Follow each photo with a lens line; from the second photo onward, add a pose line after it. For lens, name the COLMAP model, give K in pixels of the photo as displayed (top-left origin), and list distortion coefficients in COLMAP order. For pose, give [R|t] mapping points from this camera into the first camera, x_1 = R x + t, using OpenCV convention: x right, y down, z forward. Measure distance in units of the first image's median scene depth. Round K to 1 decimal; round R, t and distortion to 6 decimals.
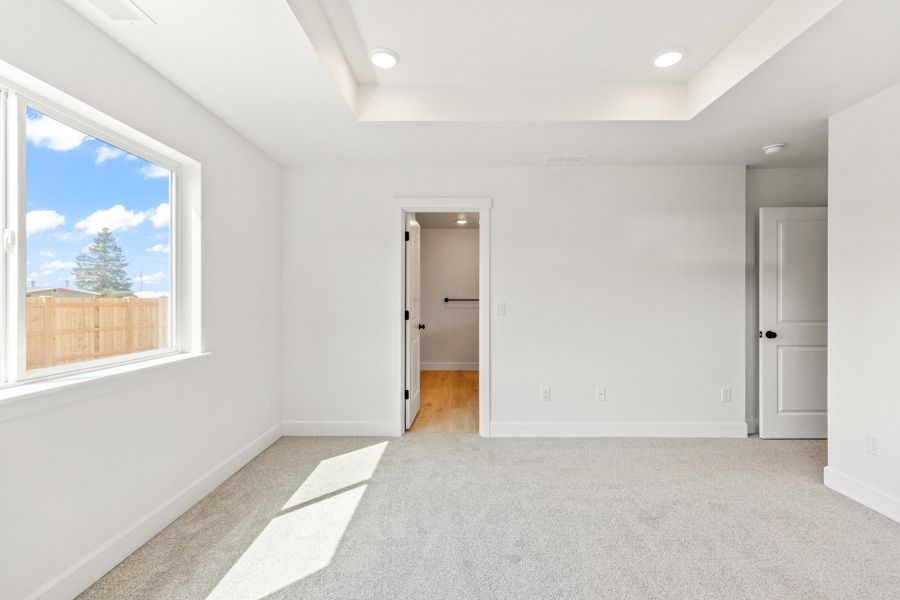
lens RADIAL K [[390.6, 0, 450.0], [0, 390.6, 300.0], [0, 0, 1]] dist [-0.001303, -0.000098]
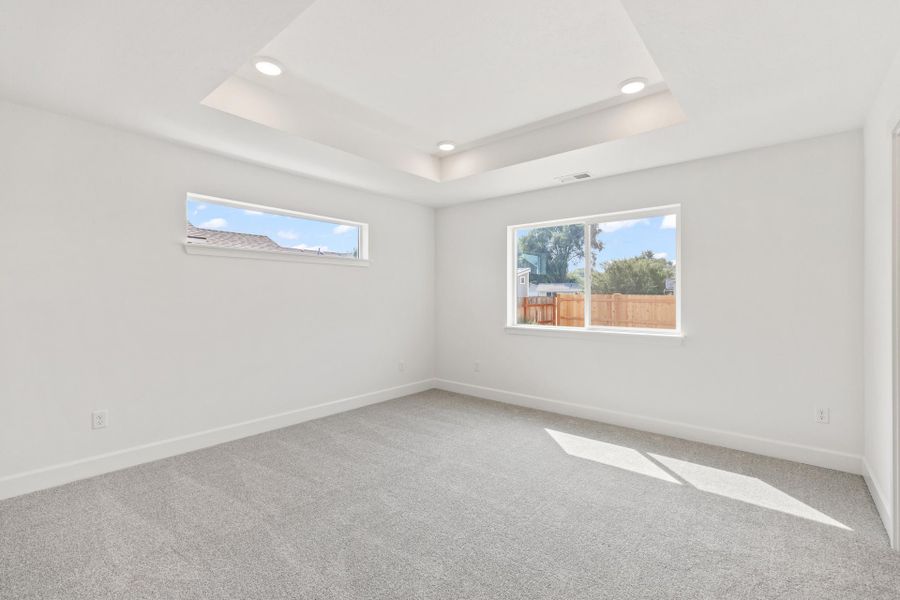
lens RADIAL K [[390.6, 0, 450.0], [0, 390.6, 300.0], [0, 0, 1]] dist [-0.001303, -0.000098]
pose [[-0.637342, 0.002577, -0.770577, 0.886464], [-0.009396, 0.999894, 0.011115, 0.014546], [0.770524, 0.014324, -0.637250, 1.169444]]
